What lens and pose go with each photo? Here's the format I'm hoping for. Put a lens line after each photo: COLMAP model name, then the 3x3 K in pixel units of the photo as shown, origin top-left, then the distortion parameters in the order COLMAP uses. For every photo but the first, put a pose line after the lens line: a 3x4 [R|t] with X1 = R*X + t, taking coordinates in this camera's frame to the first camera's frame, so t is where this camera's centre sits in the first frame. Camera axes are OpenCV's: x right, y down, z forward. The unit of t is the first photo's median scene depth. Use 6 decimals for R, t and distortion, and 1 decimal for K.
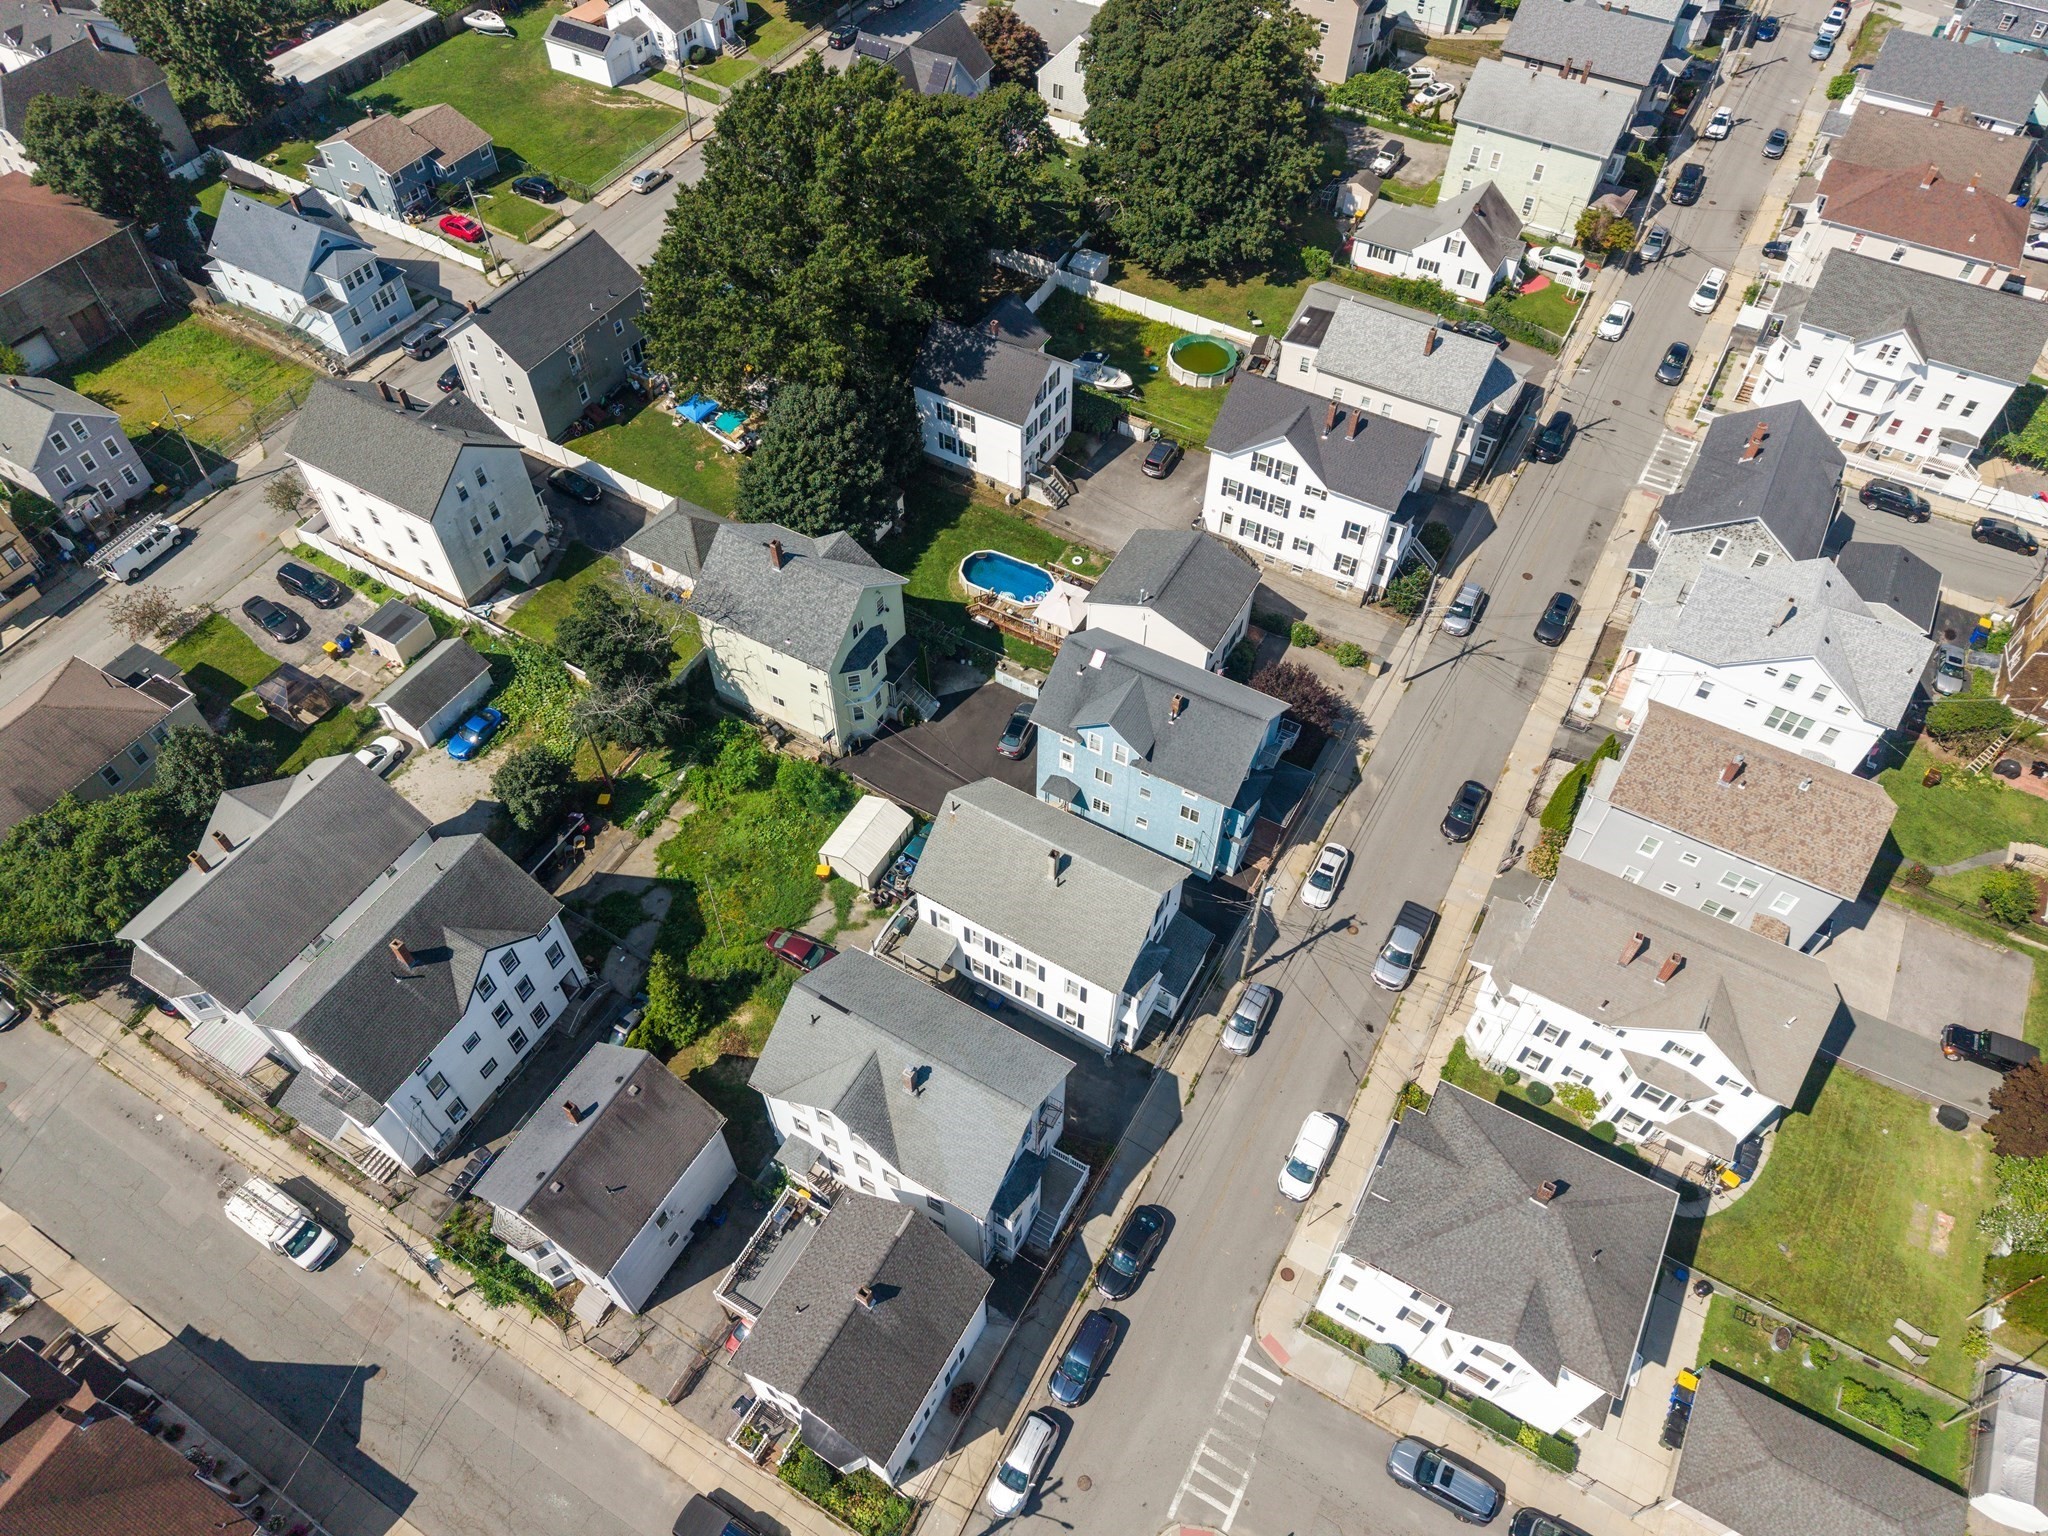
lens RADIAL K [[1340.1, 0, 1009.1], [0, 1340.1, 776.7], [0, 0, 1]] dist [0.023584, -0.021437]
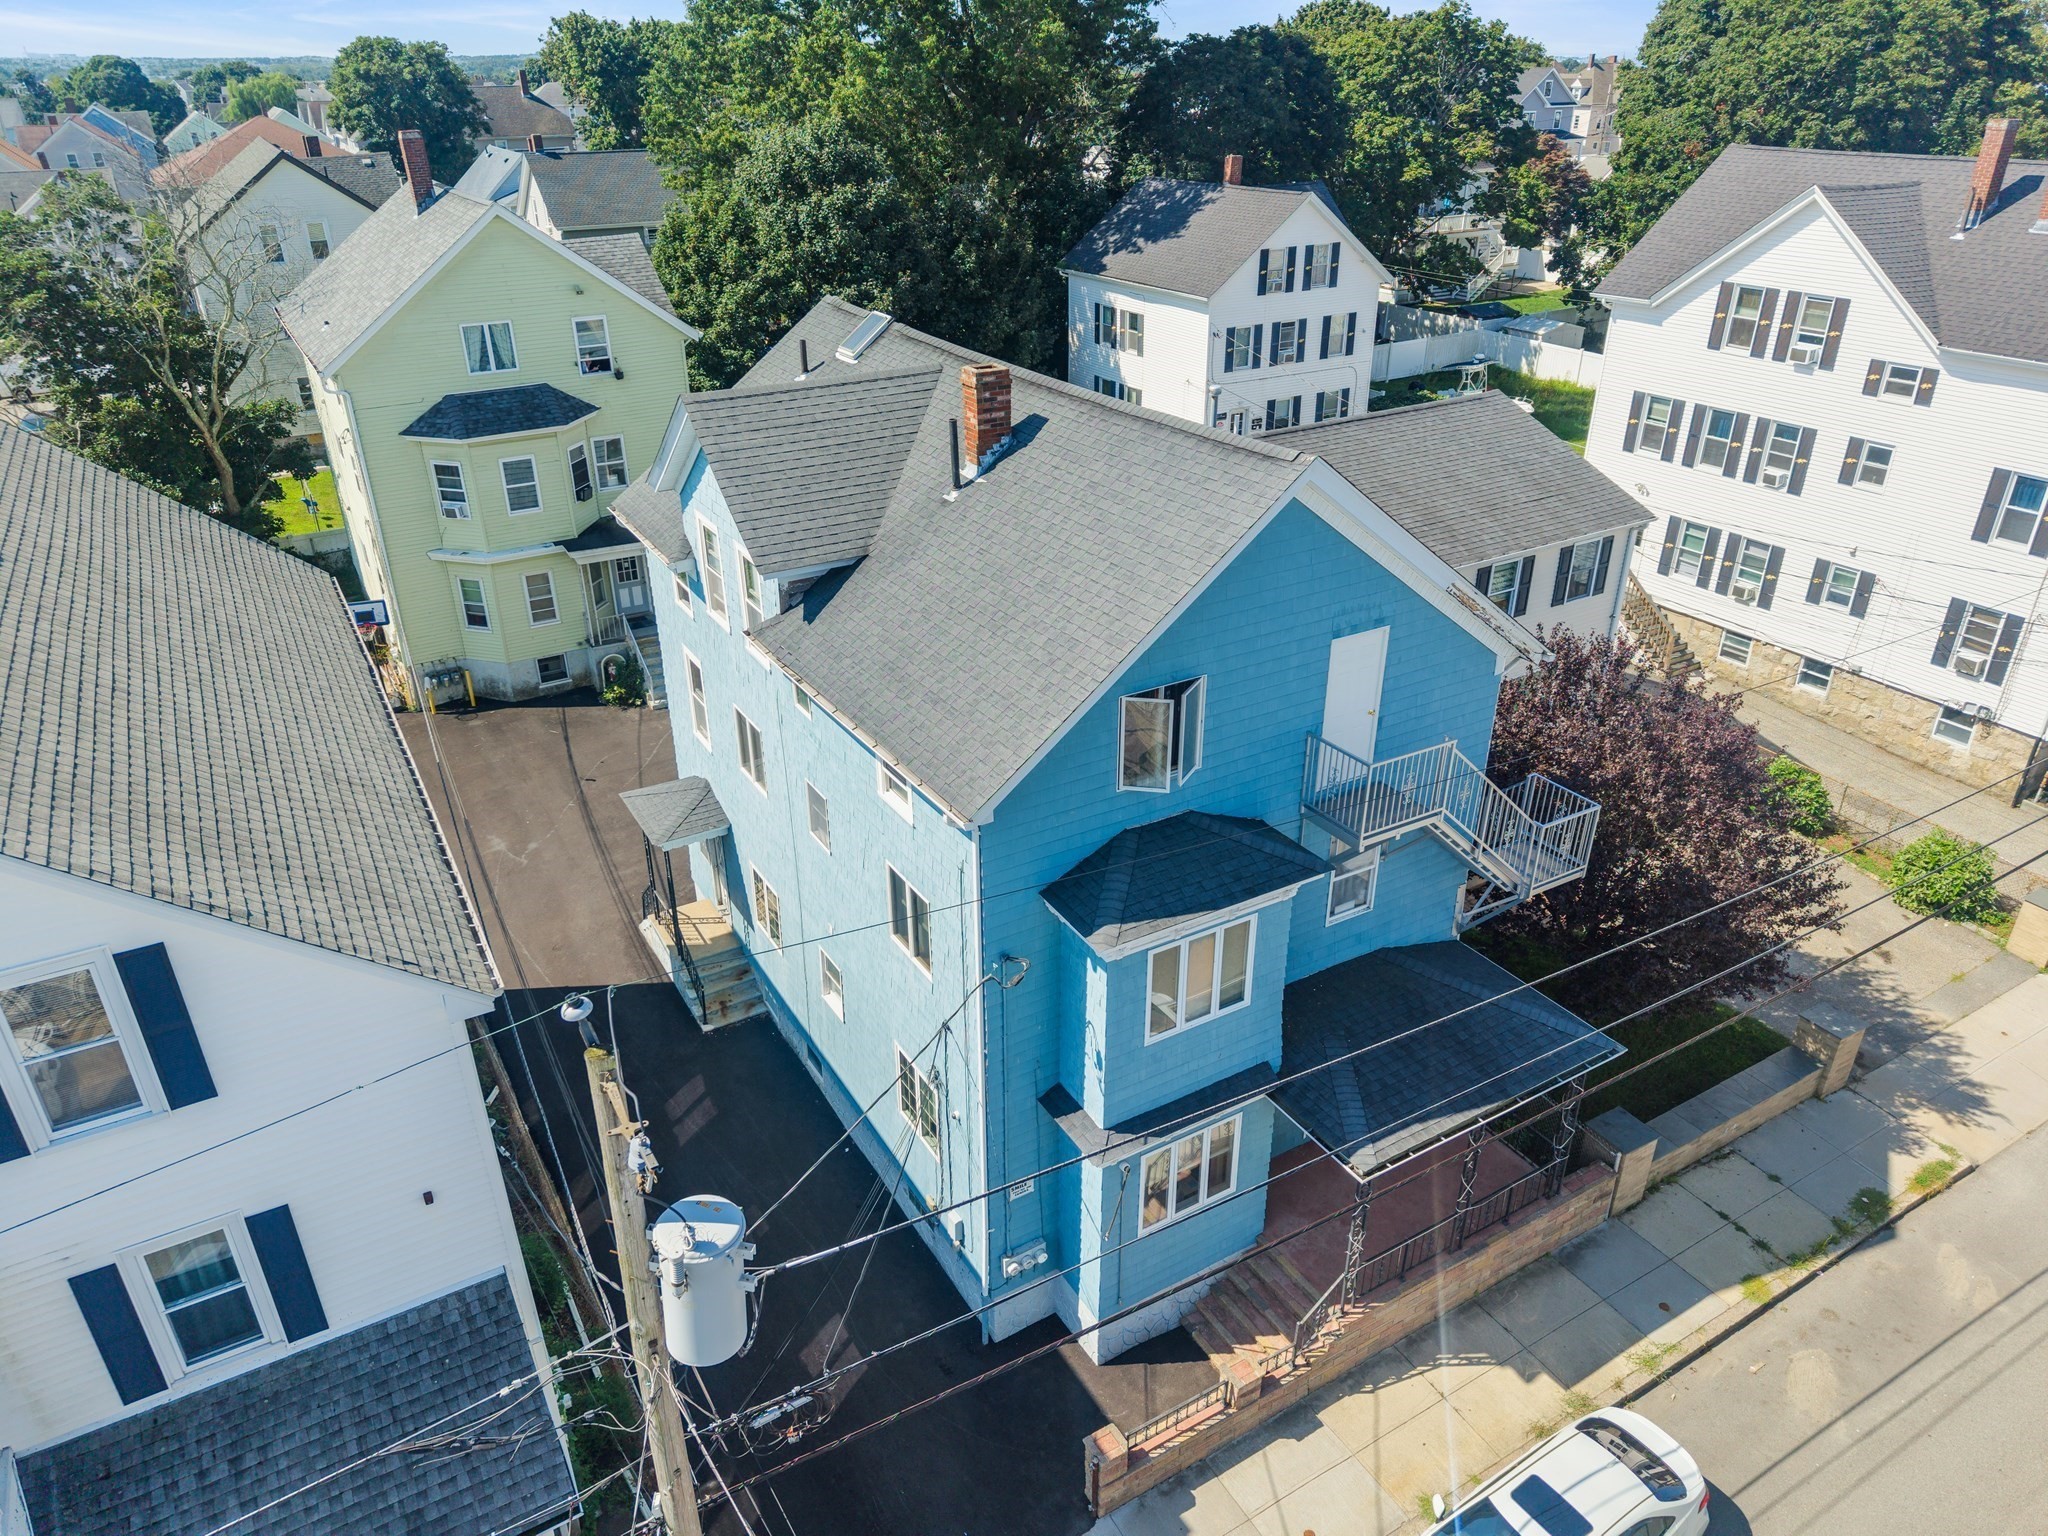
lens RADIAL K [[1369.9, 0, 1025.5], [0, 1369.9, 771.8], [0, 0, 1]] dist [0.003406, -0.001910]
pose [[0.872161, 0.225084, -0.434364, 0.202681], [-0.385539, 0.862790, -0.327035, 0.061015], [0.301155, 0.452692, 0.839271, 0.676035]]
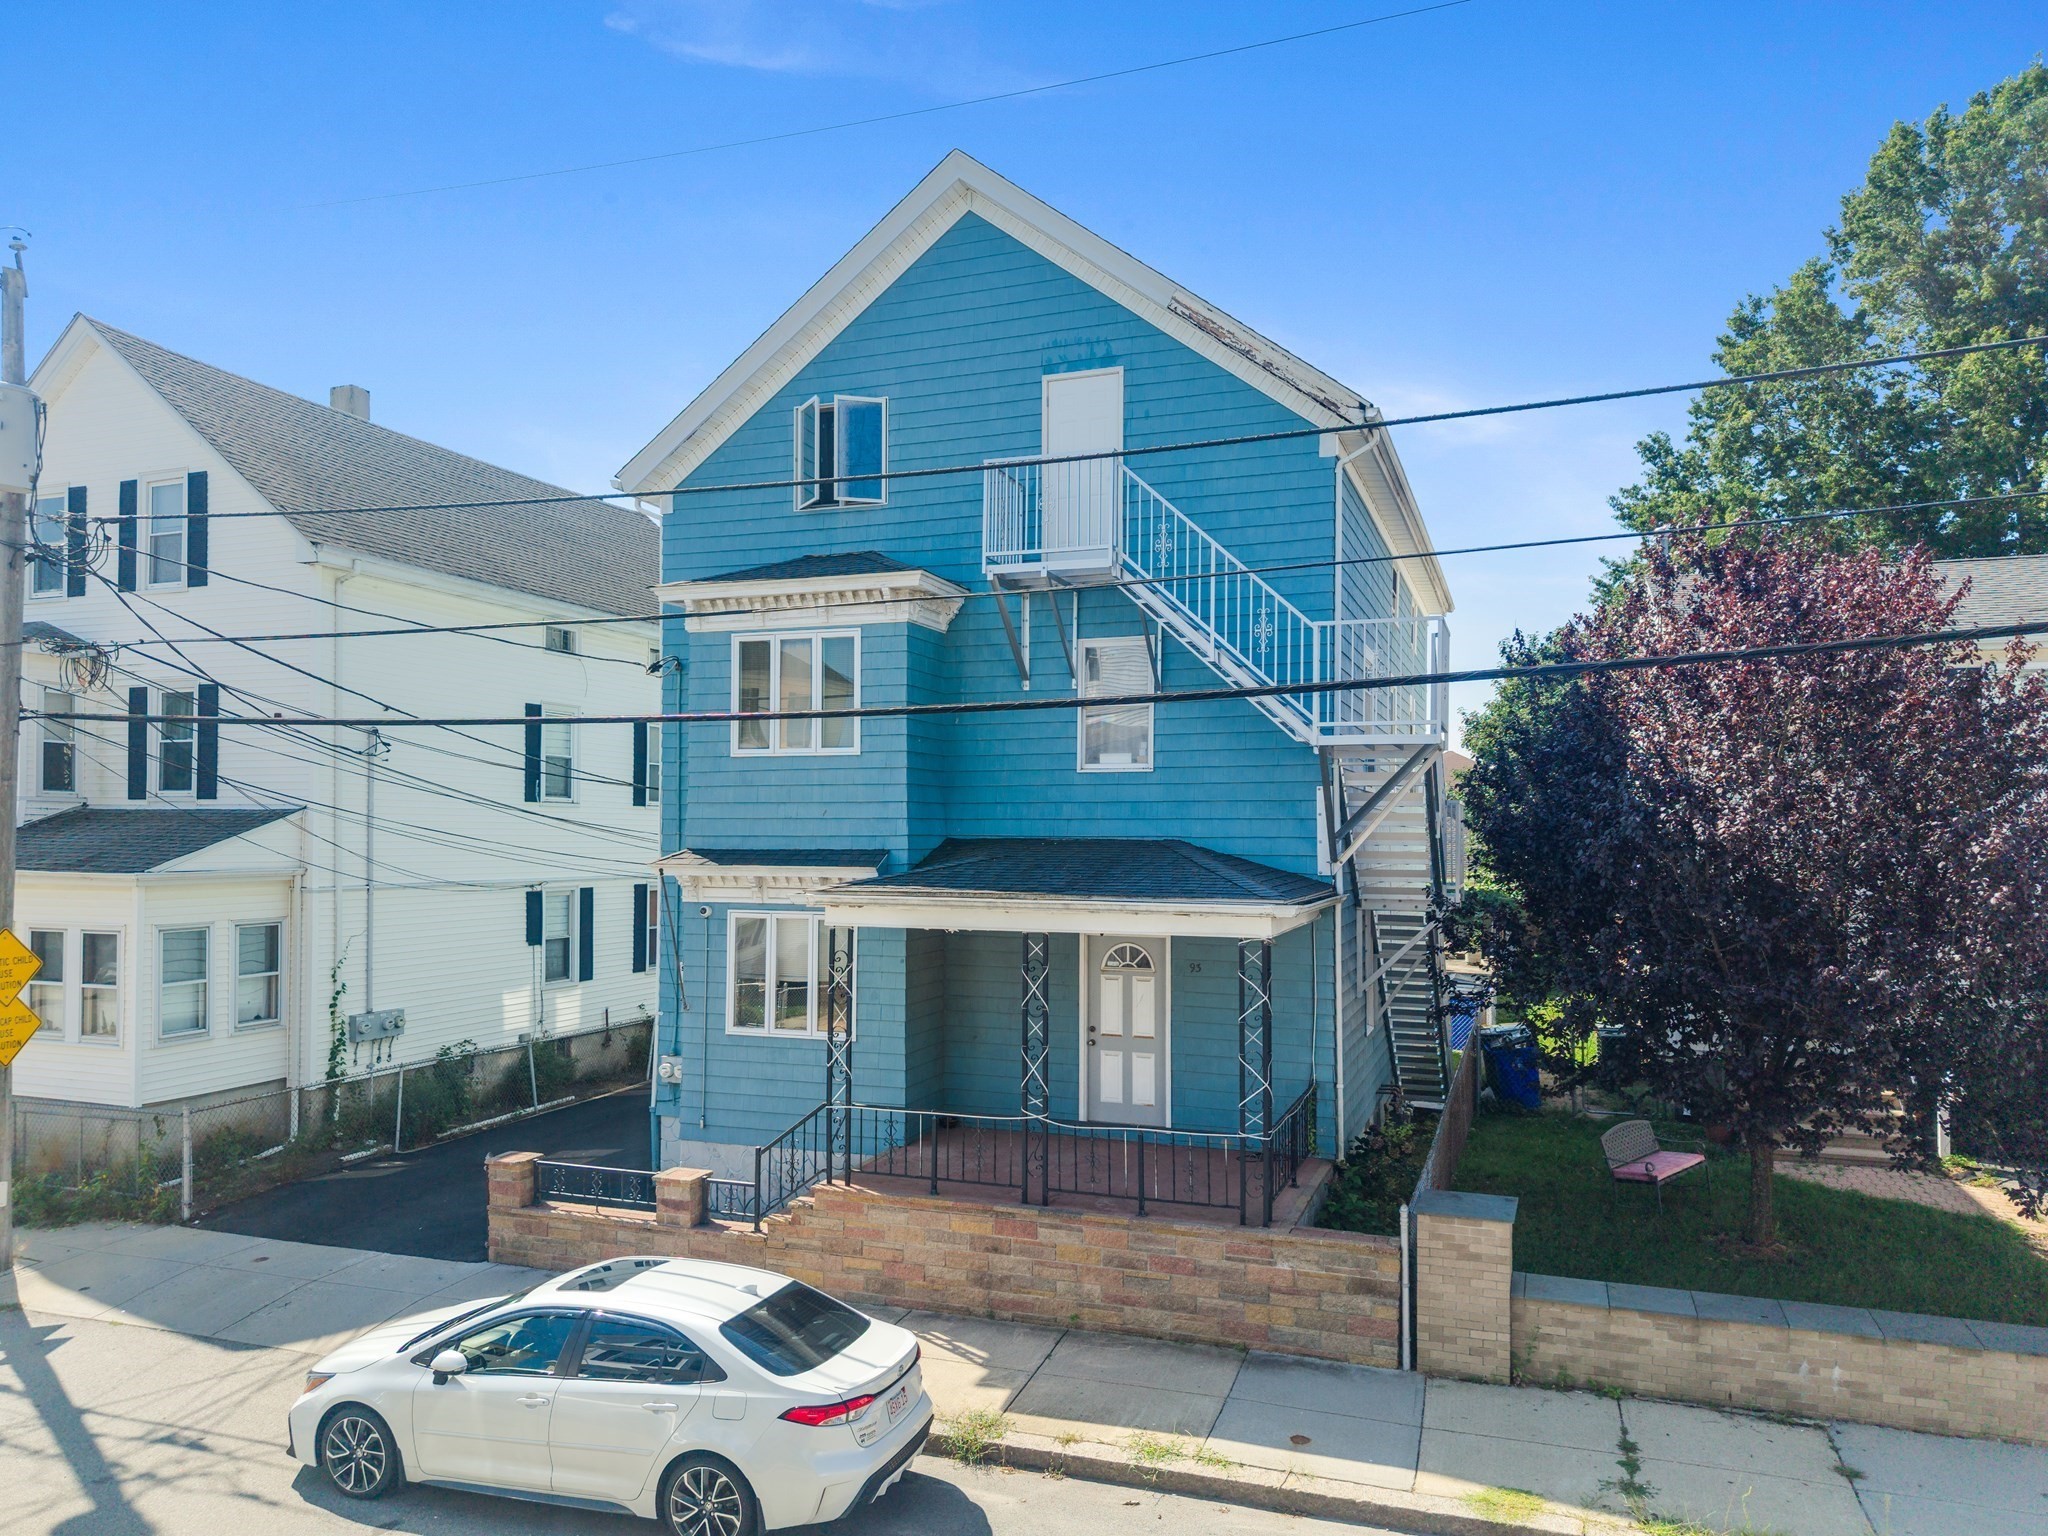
lens RADIAL K [[1402.8, 0, 1022.7], [0, 1402.8, 828.3], [0, 0, 1]] dist [-0.000890, -0.002341]
pose [[0.170927, -0.000163, -0.985284, 0.315305], [-0.784199, 0.605389, -0.136143, 0.029579], [0.596503, 0.795929, 0.103350, 0.849927]]
